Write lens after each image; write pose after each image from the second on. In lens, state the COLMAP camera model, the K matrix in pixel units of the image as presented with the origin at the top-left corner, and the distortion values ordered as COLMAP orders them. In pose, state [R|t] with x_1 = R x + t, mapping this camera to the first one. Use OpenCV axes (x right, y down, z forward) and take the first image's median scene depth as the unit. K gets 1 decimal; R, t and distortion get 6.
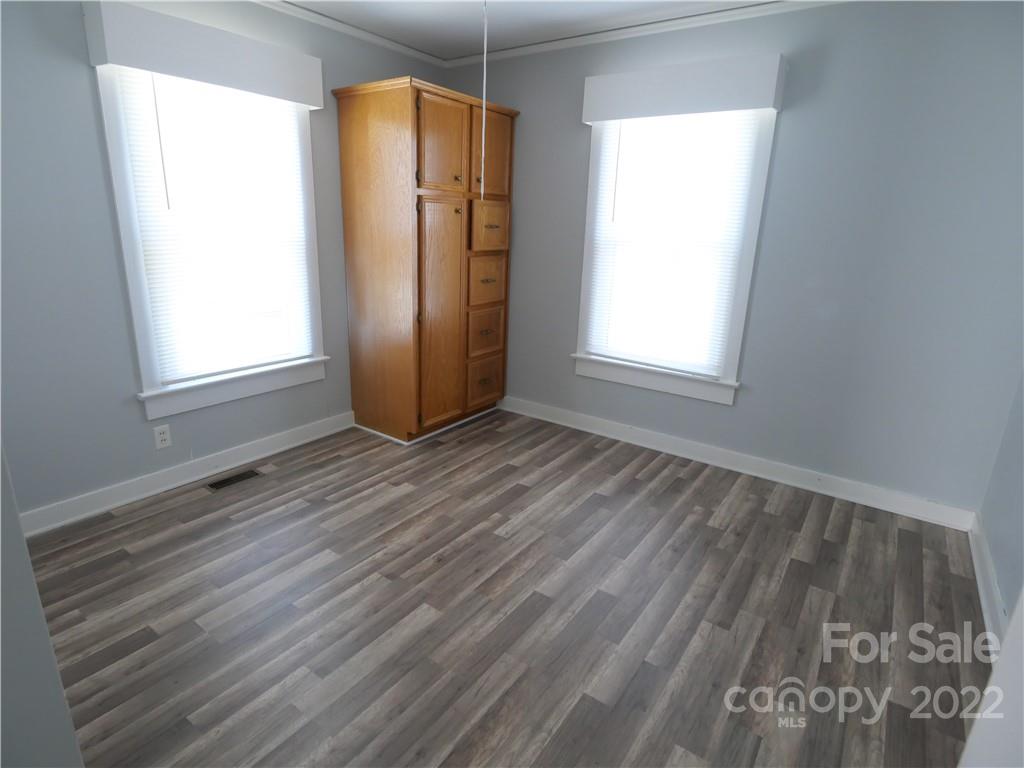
lens RADIAL K [[553.4, 0, 505.9], [0, 553.4, 379.9], [0, 0, 1]] dist [-0.004284, -0.000276]
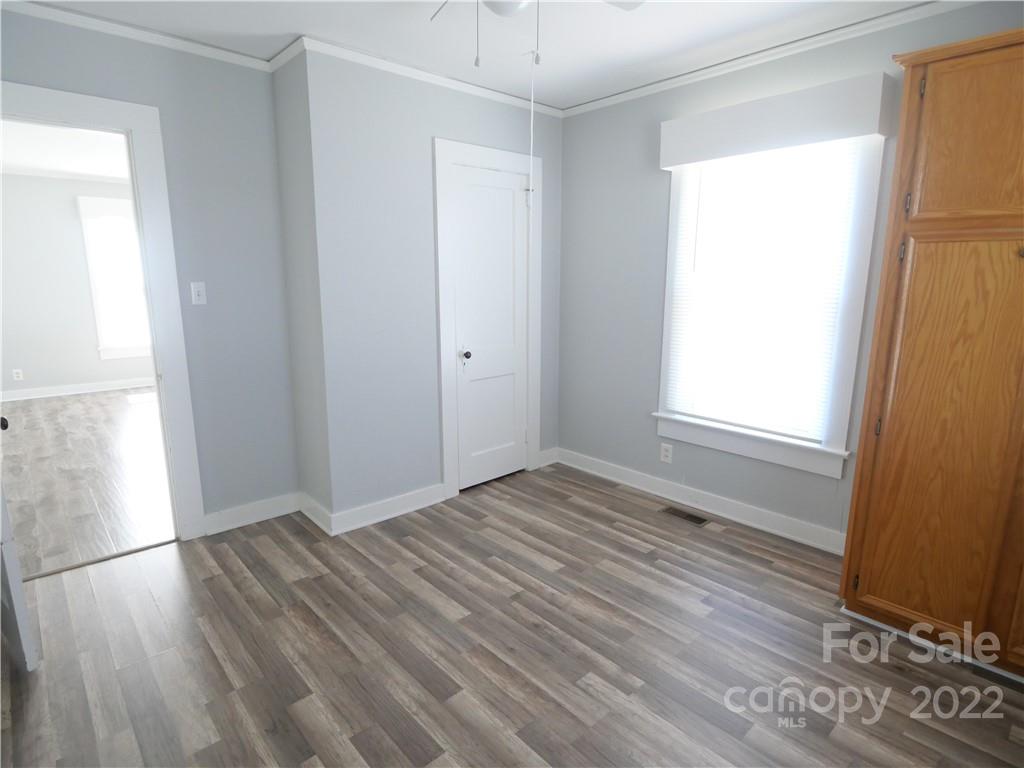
lens RADIAL K [[553.4, 0, 504.2], [0, 553.4, 387.9], [0, 0, 1]] dist [-0.004284, -0.000276]
pose [[-0.217677, 0.164167, -0.962115, 0.652478], [-0.267480, 0.937979, 0.220566, -0.220593], [0.938654, 0.305359, -0.160265, 0.867565]]
